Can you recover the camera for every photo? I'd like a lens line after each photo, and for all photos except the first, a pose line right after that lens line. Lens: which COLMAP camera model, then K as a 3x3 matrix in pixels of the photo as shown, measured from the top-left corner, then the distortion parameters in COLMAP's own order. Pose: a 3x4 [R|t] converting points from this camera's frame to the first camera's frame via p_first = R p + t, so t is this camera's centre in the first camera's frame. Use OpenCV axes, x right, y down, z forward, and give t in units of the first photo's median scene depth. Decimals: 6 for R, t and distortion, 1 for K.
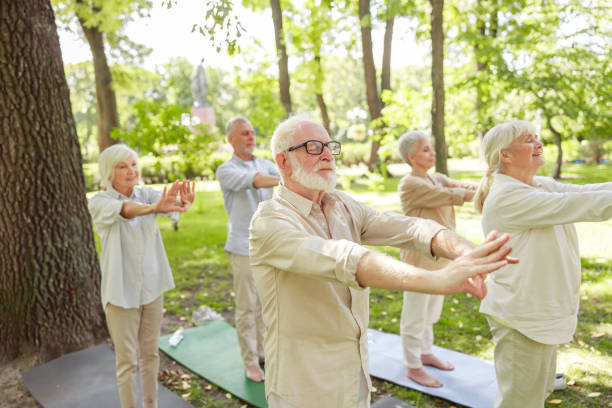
lens RADIAL K [[455.9, 0, 304.5], [0, 455.9, 204.0], [0, 0, 1]] dist [-0.008713, 0.006580]
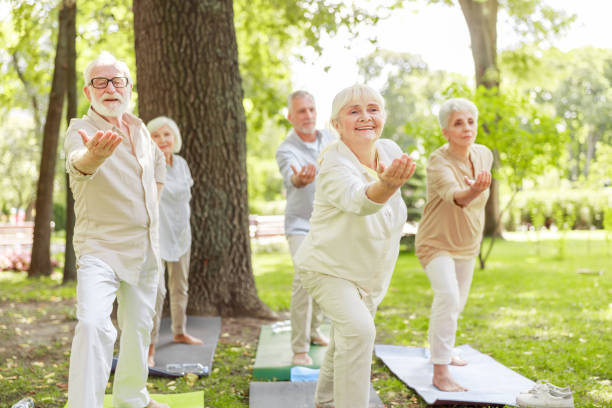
lens RADIAL K [[731.2, 0, 306.4], [0, 731.2, 203.5], [0, 0, 1]] dist [0.017427, 0.000000]
pose [[0.757836, 0.051706, -0.650393, 0.712485], [-0.106191, 0.993338, -0.044764, 0.116451], [0.643745, 0.102989, 0.758278, -0.087472]]
